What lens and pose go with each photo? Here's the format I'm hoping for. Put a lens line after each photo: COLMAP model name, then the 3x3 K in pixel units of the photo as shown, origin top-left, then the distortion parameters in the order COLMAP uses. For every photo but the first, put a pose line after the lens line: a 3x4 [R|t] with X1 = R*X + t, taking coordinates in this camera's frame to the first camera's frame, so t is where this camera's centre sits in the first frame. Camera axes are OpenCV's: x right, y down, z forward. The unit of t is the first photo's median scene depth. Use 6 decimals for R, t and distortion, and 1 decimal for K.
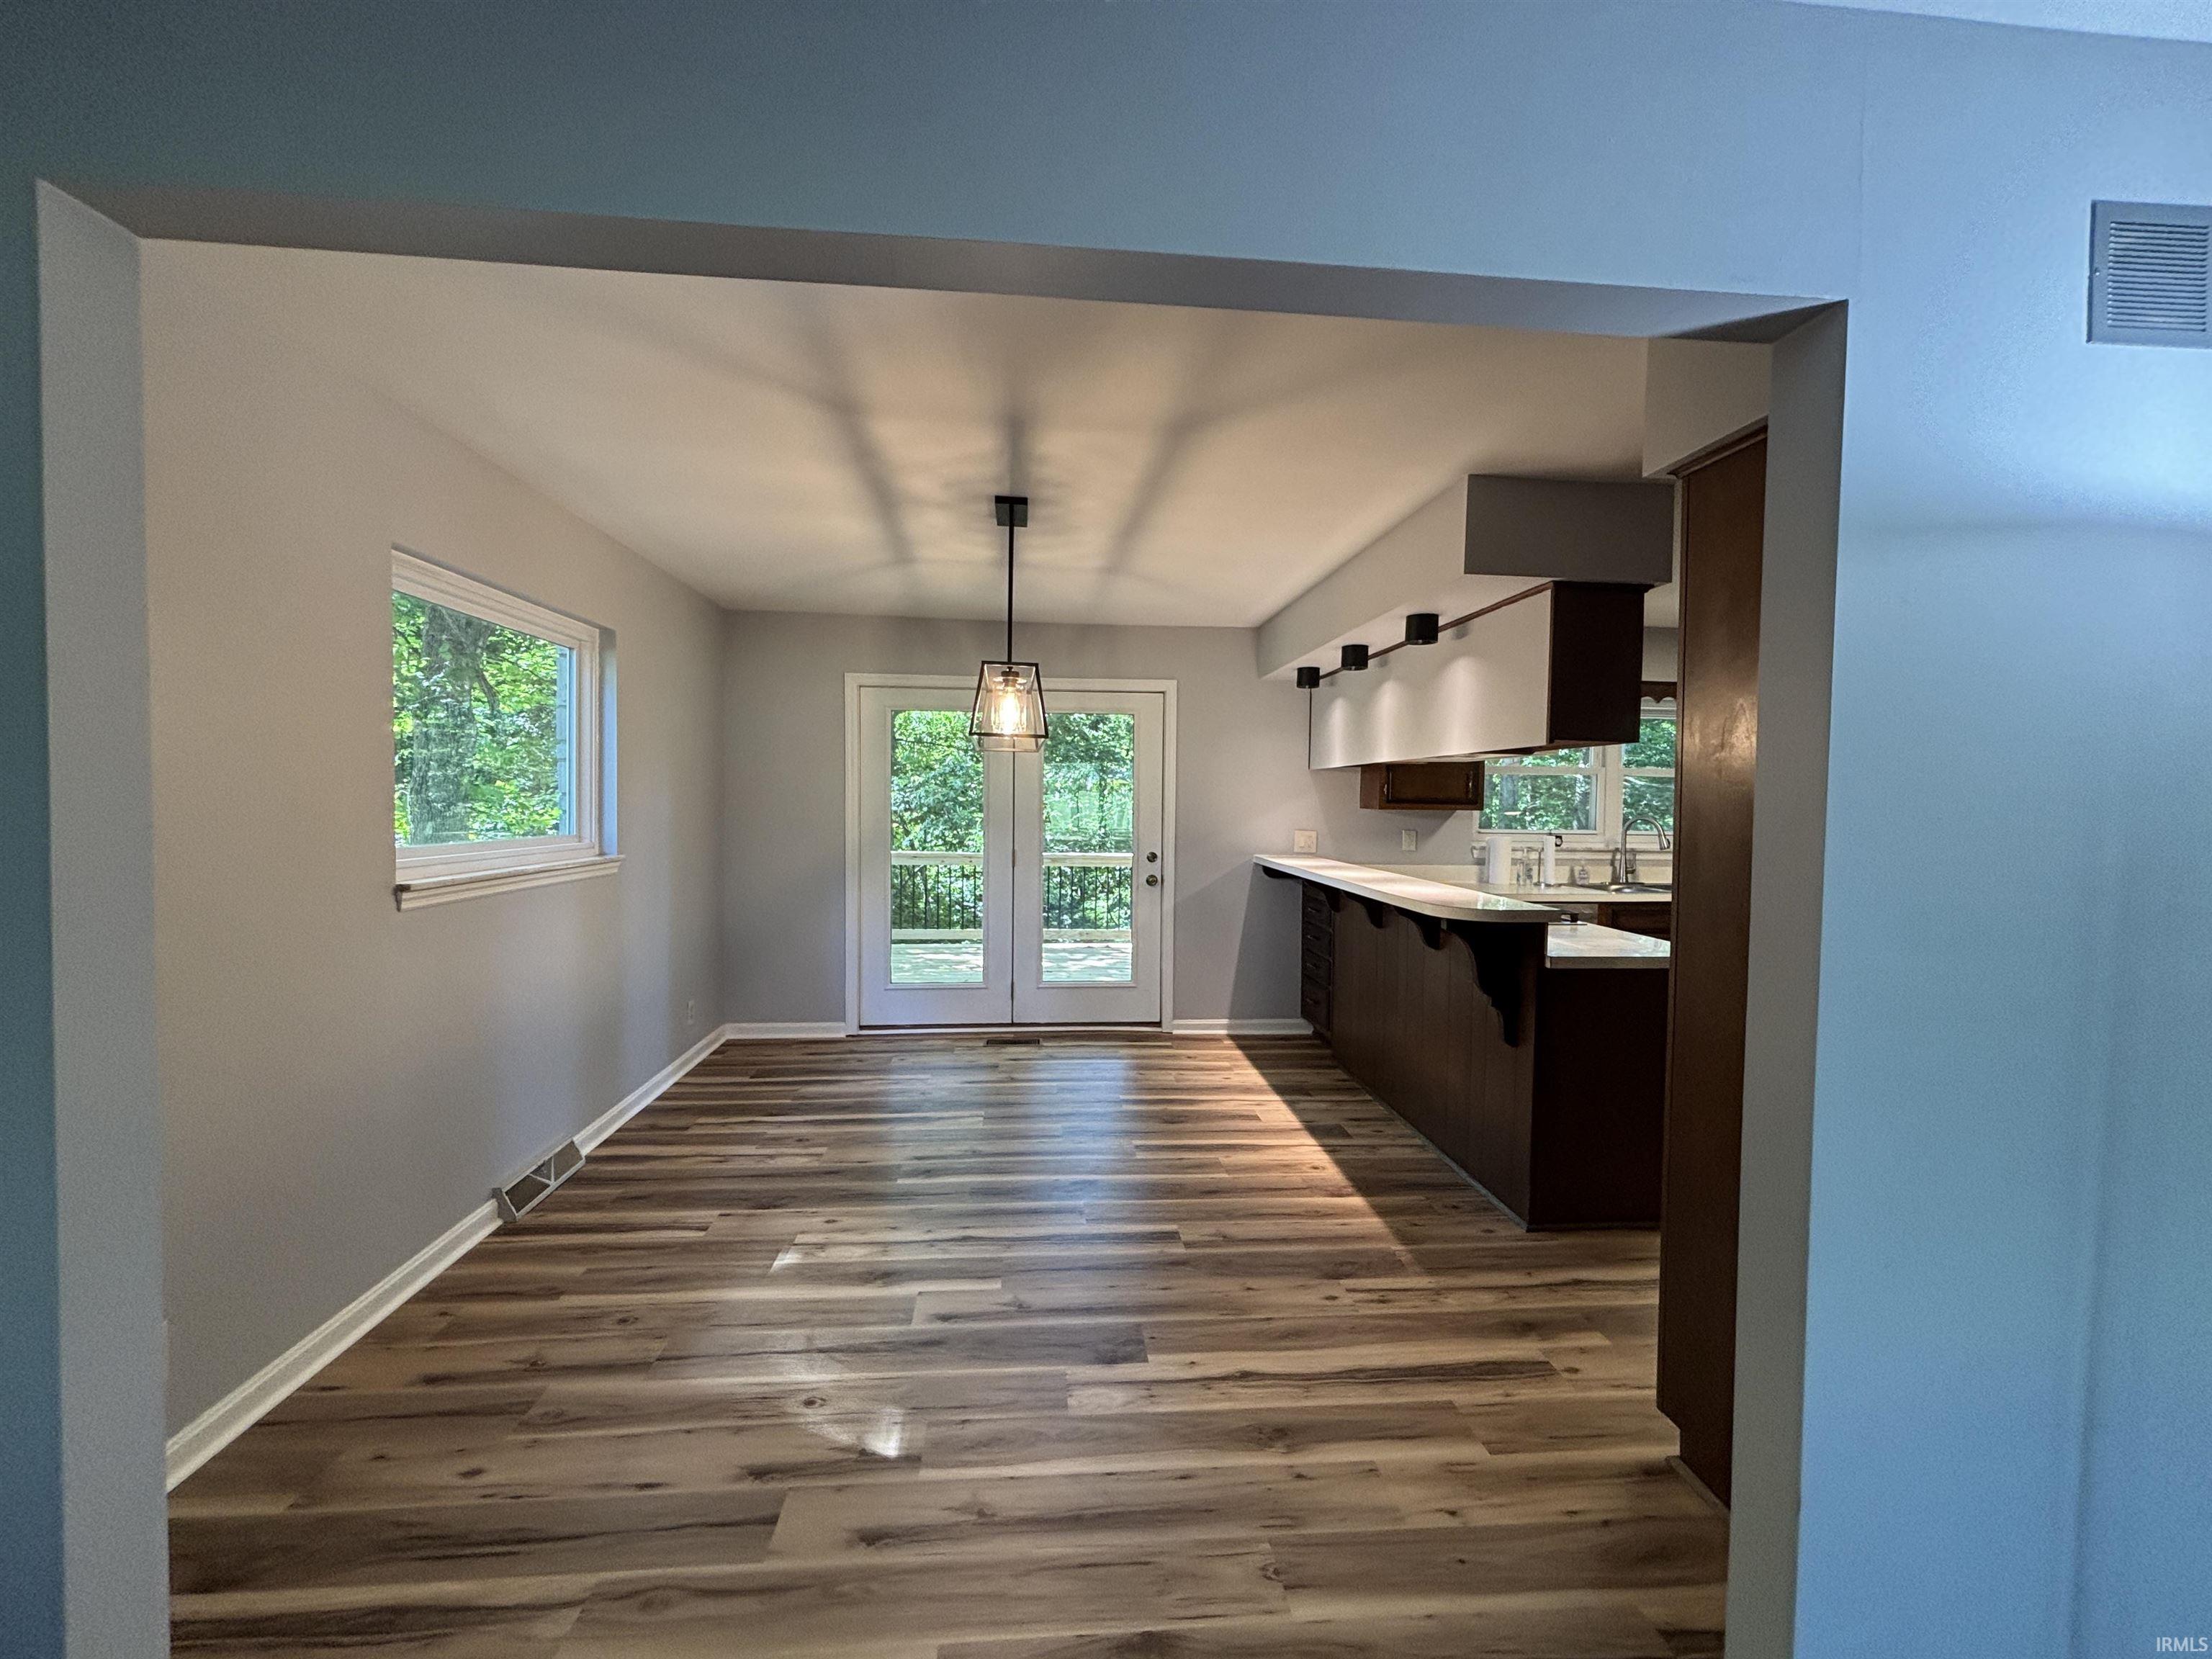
lens RADIAL K [[902.3, 0, 1112.8], [0, 902.3, 824.9], [0, 0, 1]] dist [-0.004169, 0.000348]
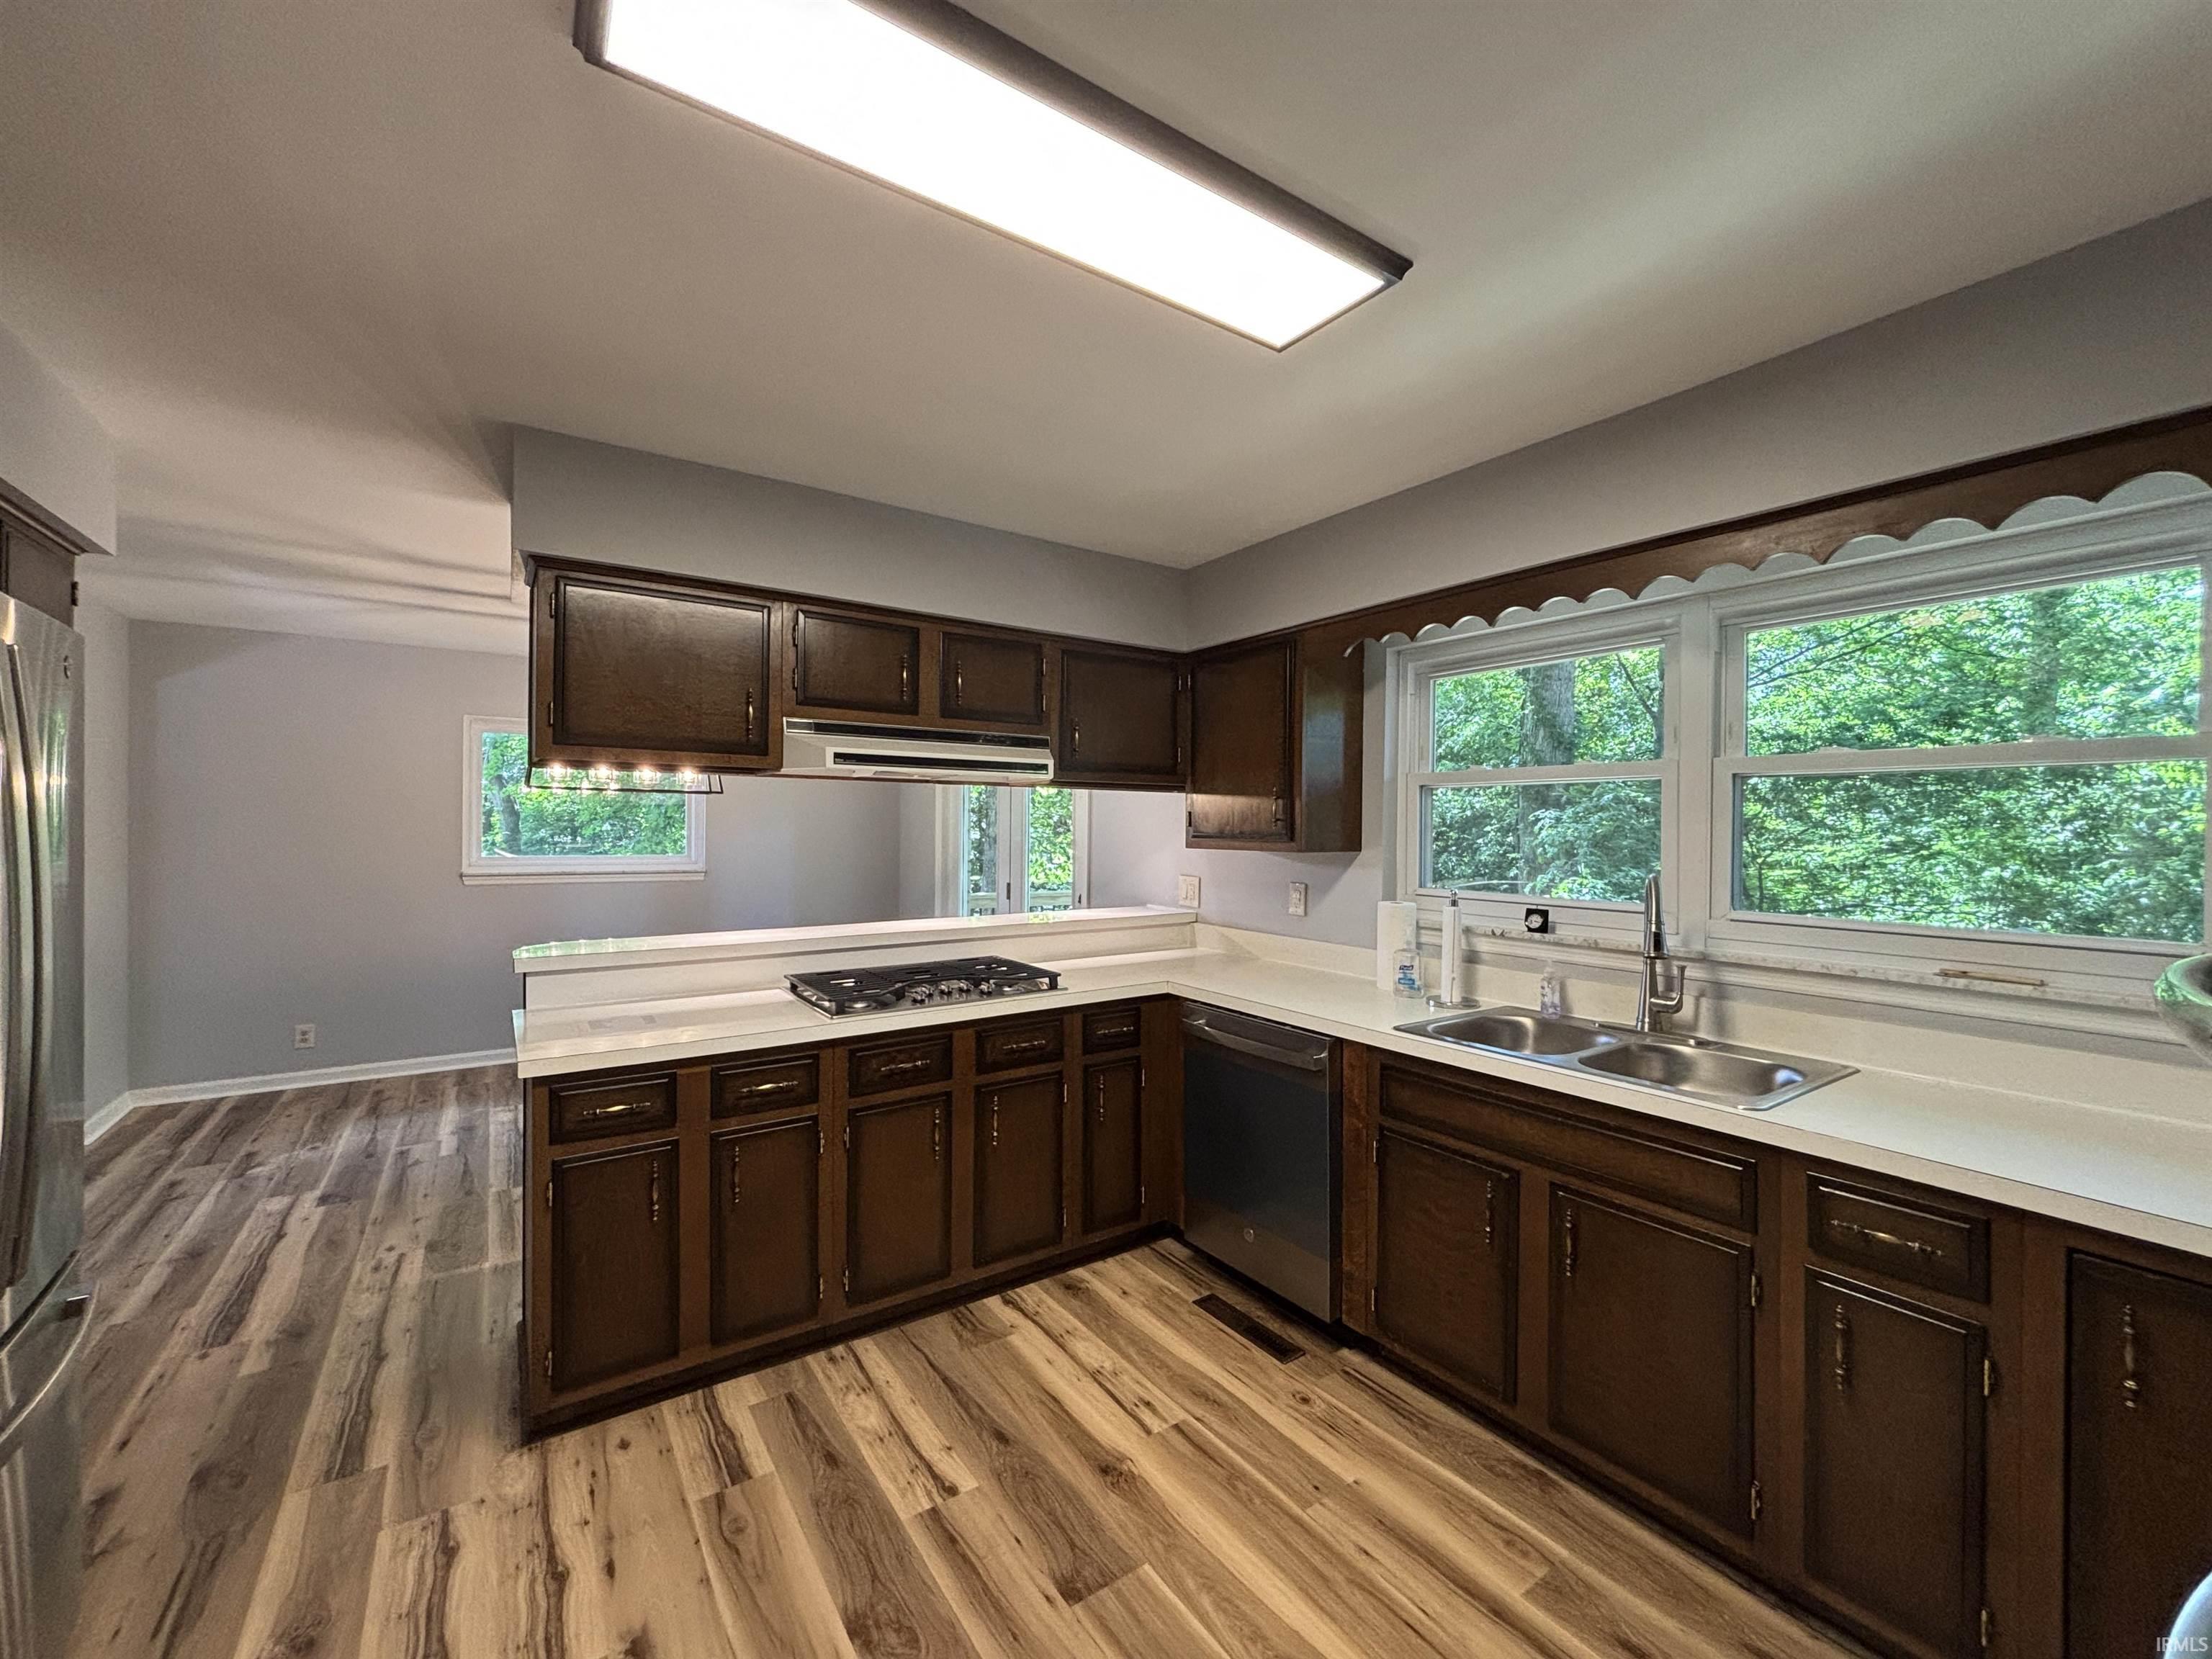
lens RADIAL K [[902.3, 0, 1112.8], [0, 902.3, 824.9], [0, 0, 1]] dist [-0.004169, 0.000348]
pose [[0.493721, -0.009037, -0.869573, 1.849746], [-0.027337, 0.999291, -0.025906, -0.033755], [0.869191, 0.036562, 0.493124, 1.288520]]
